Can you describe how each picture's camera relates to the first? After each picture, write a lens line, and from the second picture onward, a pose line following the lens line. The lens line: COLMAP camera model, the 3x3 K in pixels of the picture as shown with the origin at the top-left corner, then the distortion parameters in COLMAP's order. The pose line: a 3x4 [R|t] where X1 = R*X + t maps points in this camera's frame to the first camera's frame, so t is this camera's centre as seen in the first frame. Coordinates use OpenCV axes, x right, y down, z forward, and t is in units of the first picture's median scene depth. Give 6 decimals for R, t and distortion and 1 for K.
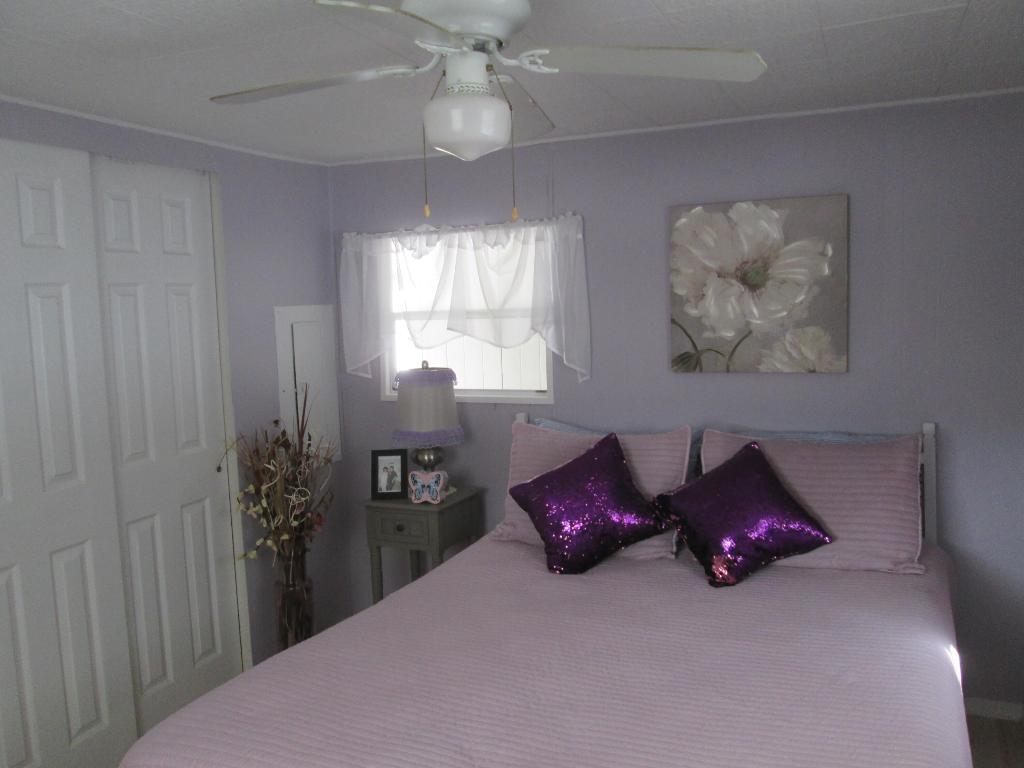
lens RADIAL K [[842.4, 0, 506.1], [0, 842.4, 382.2], [0, 0, 1]] dist [-0.046273, 0.010497]
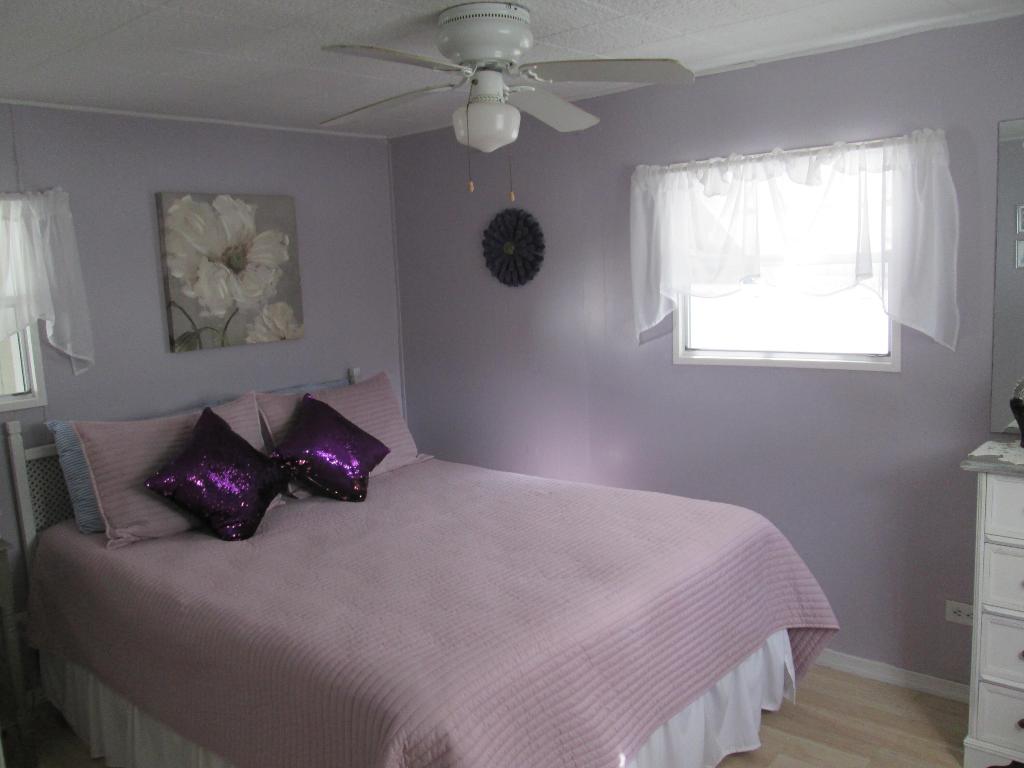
lens RADIAL K [[842.4, 0, 506.1], [0, 842.4, 382.2], [0, 0, 1]] dist [-0.046273, 0.010497]
pose [[0.308478, -0.112323, 0.944577, -0.691408], [0.130996, 0.988559, 0.074772, 0.000894], [-0.942168, 0.100670, 0.319662, 0.300560]]
